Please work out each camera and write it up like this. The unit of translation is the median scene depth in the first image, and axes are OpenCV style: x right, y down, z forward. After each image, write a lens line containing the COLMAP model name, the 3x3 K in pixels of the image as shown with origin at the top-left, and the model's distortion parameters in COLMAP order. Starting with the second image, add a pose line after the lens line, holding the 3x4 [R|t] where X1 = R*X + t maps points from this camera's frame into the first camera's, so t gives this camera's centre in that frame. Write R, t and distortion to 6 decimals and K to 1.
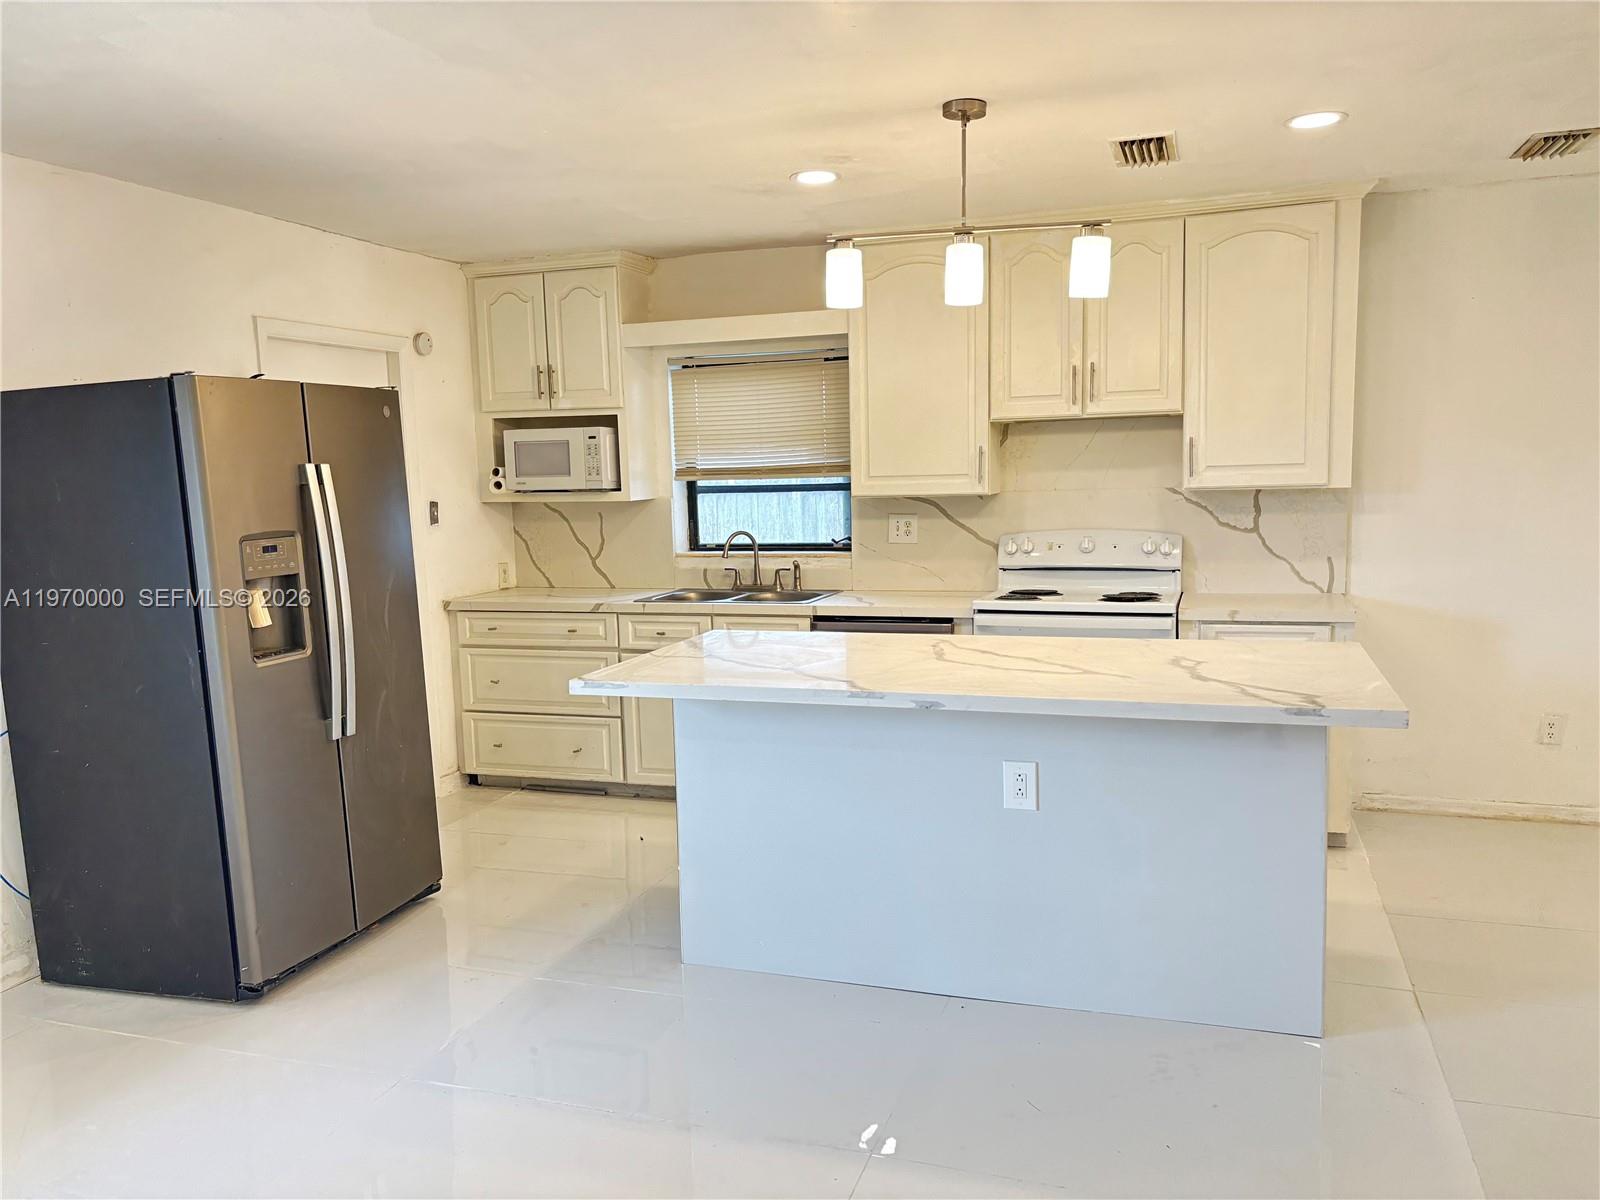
lens RADIAL K [[1208.9, 0, 800.2], [0, 1208.9, 615.6], [0, 0, 1]] dist [0.014873, 0.000459]
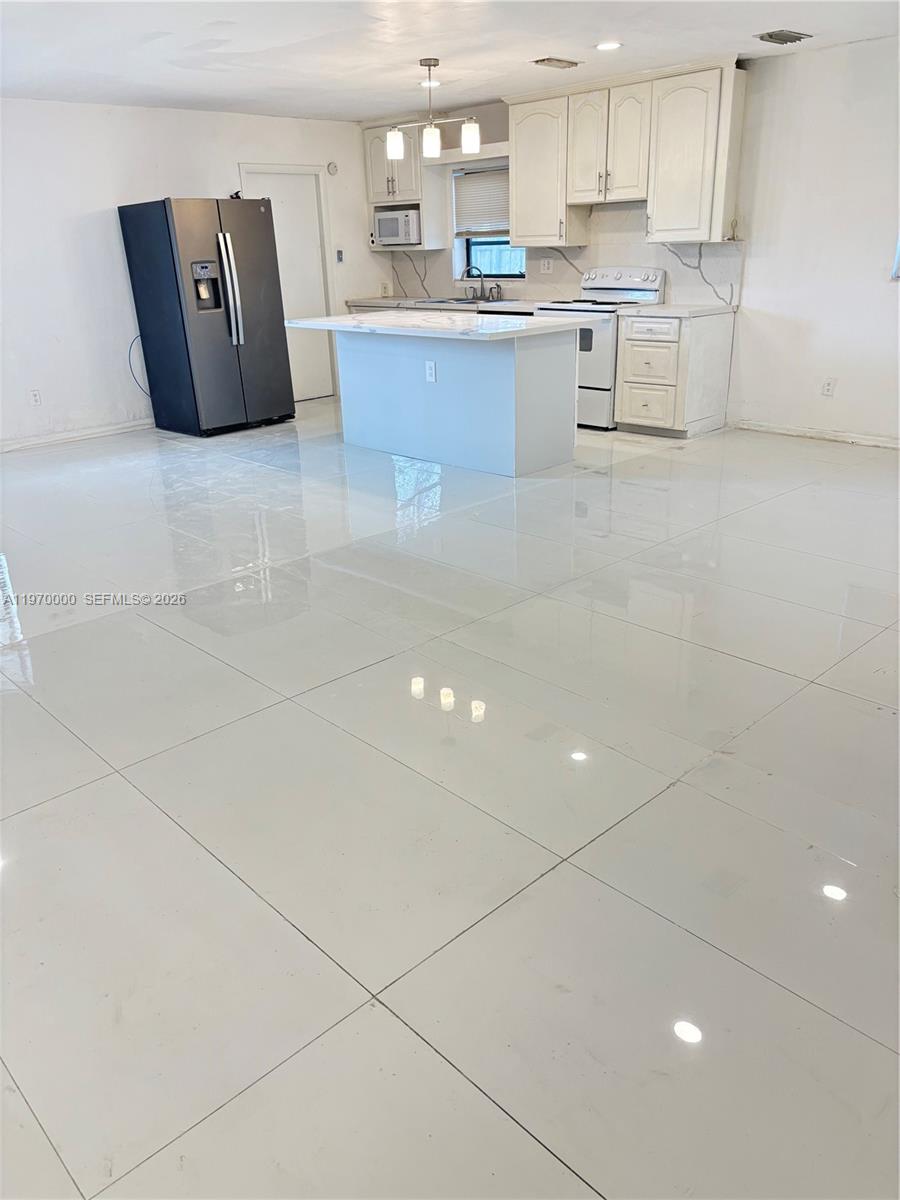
lens RADIAL K [[906.6, 0, 455.6], [0, 906.6, 605.6], [0, 0, 1]] dist [0.014873, 0.000459]
pose [[0.889995, 0.167266, -0.424183, 0.717474], [-0.046091, 0.958523, 0.281264, 0.048743], [0.453635, -0.230773, 0.860790, -0.452968]]
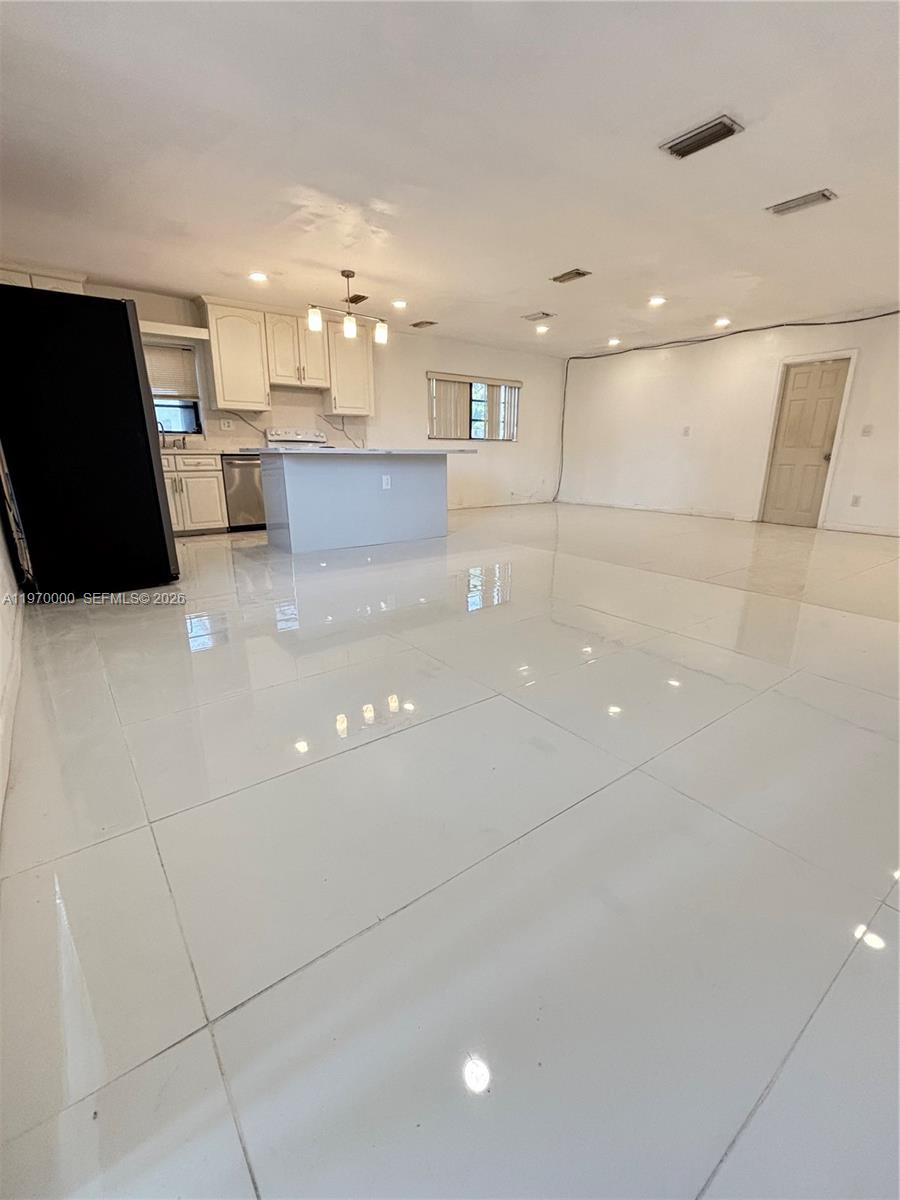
lens RADIAL K [[525.1, 0, 449.8], [0, 525.1, 601.1], [0, 0, 1]] dist [-0.000729, -0.000122]
pose [[0.553926, -0.201382, 0.807843, -0.696760], [0.080443, 0.978712, 0.188818, 0.136106], [-0.828670, -0.039606, 0.558334, -0.038043]]
